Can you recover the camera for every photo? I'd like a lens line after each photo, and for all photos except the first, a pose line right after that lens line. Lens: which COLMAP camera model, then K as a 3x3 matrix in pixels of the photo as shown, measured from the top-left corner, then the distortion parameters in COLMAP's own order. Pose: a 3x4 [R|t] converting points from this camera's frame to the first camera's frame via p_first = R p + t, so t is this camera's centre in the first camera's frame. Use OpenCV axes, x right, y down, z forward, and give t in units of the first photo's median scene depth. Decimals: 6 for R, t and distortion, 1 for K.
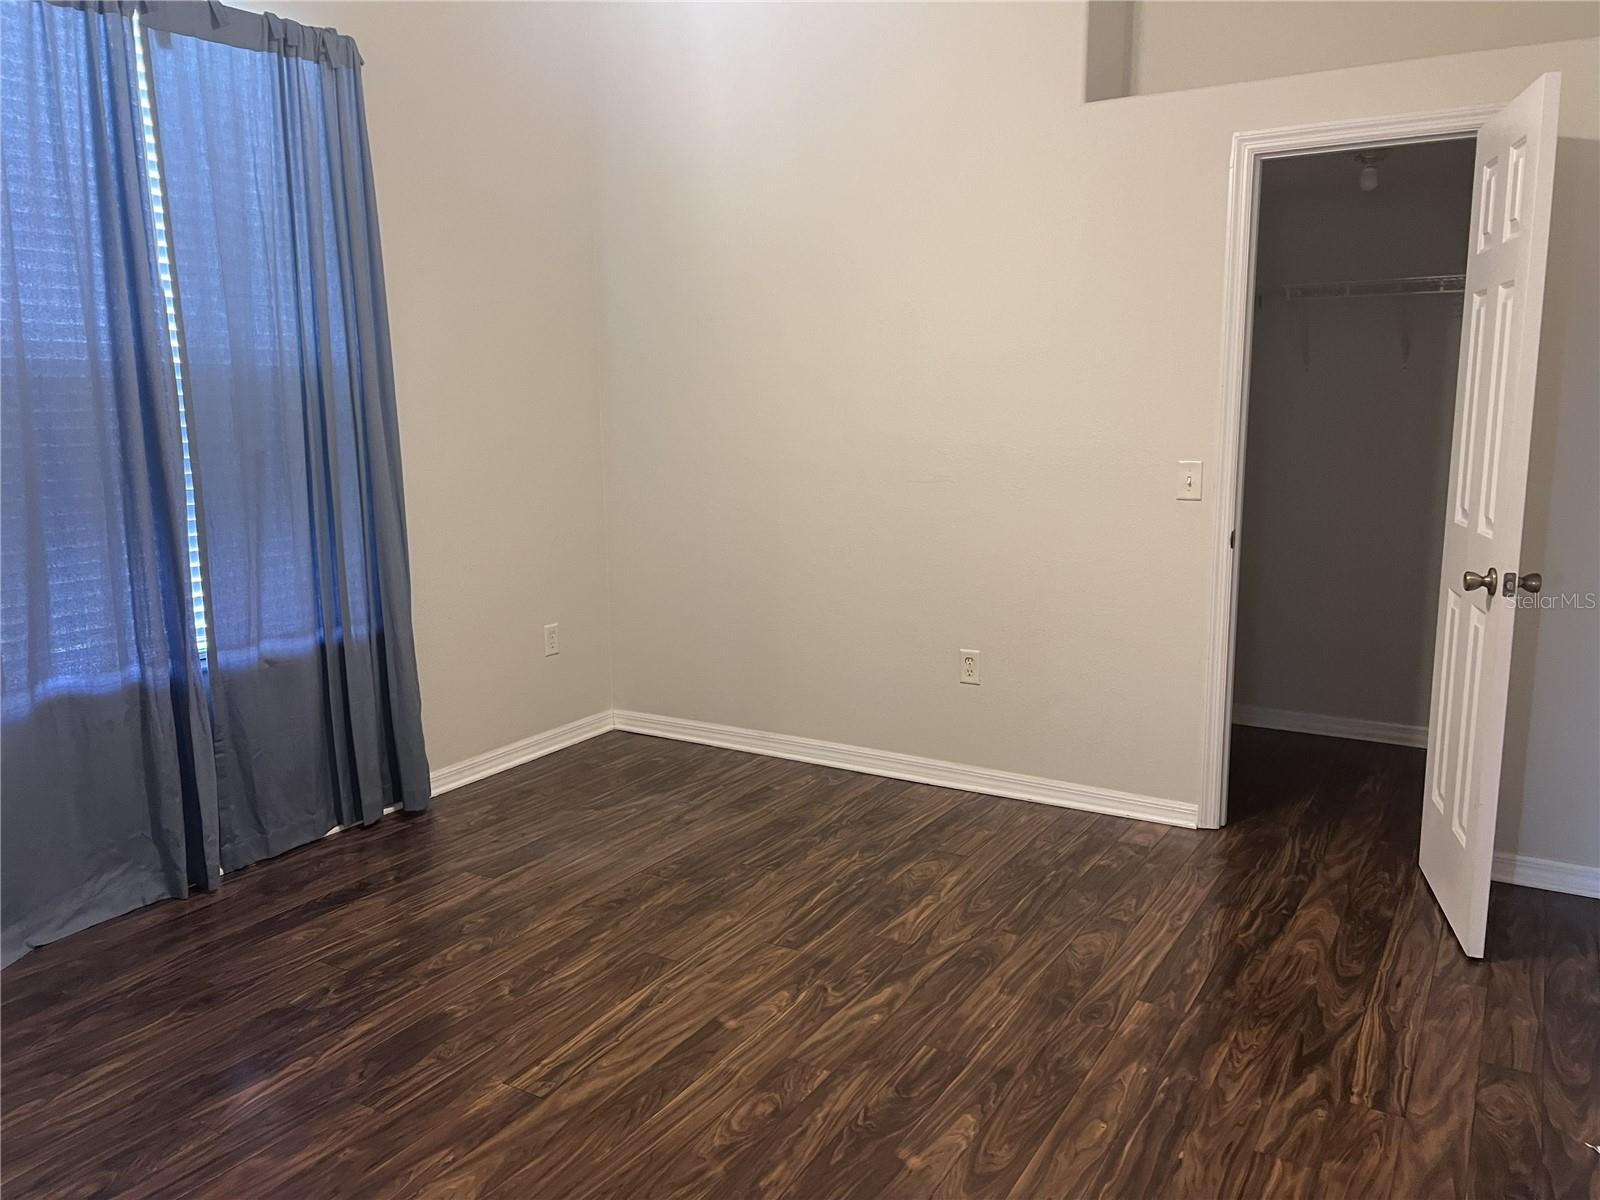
lens RADIAL K [[1218.0, 0, 822.5], [0, 1218.0, 601.0], [0, 0, 1]] dist [0.075606, -0.070132]
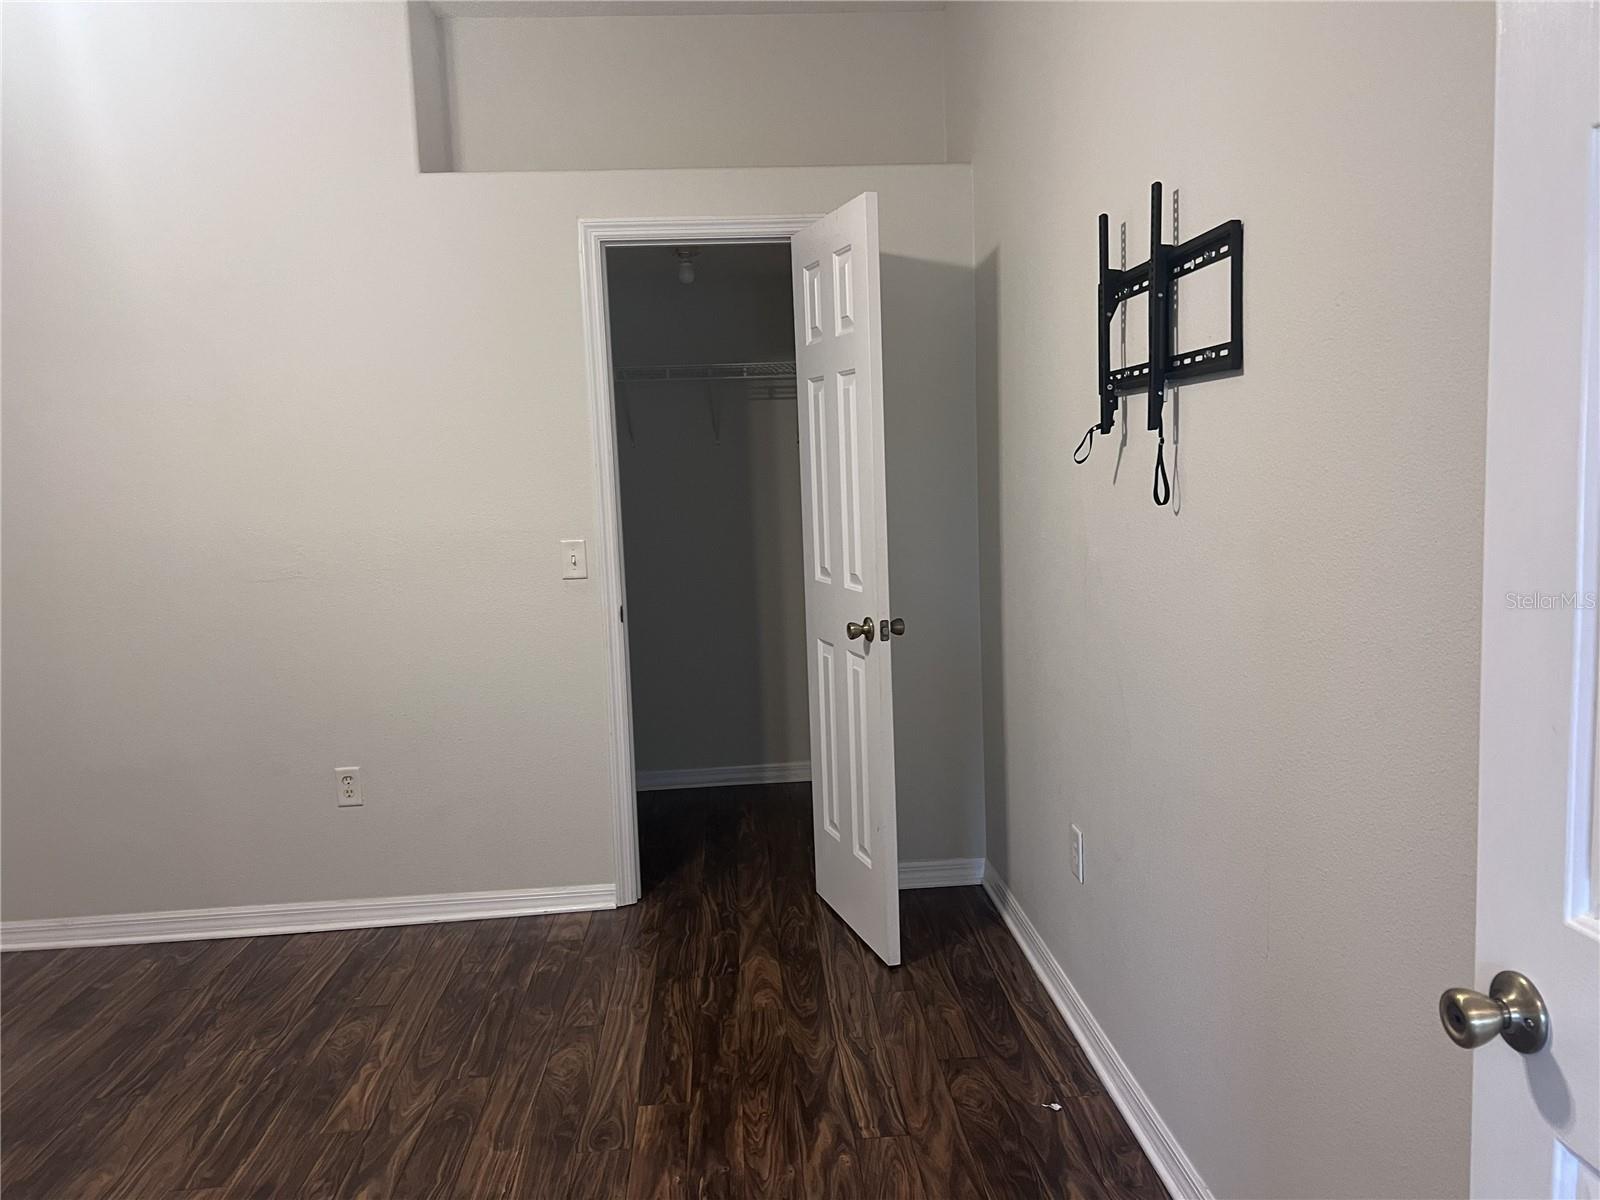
lens RADIAL K [[1218.0, 0, 822.5], [0, 1218.0, 601.0], [0, 0, 1]] dist [0.075606, -0.070132]
pose [[0.824632, -0.093032, 0.557966, -0.106571], [0.127659, 0.991543, -0.023346, -0.019172], [-0.551076, 0.090482, 0.829535, 0.086190]]
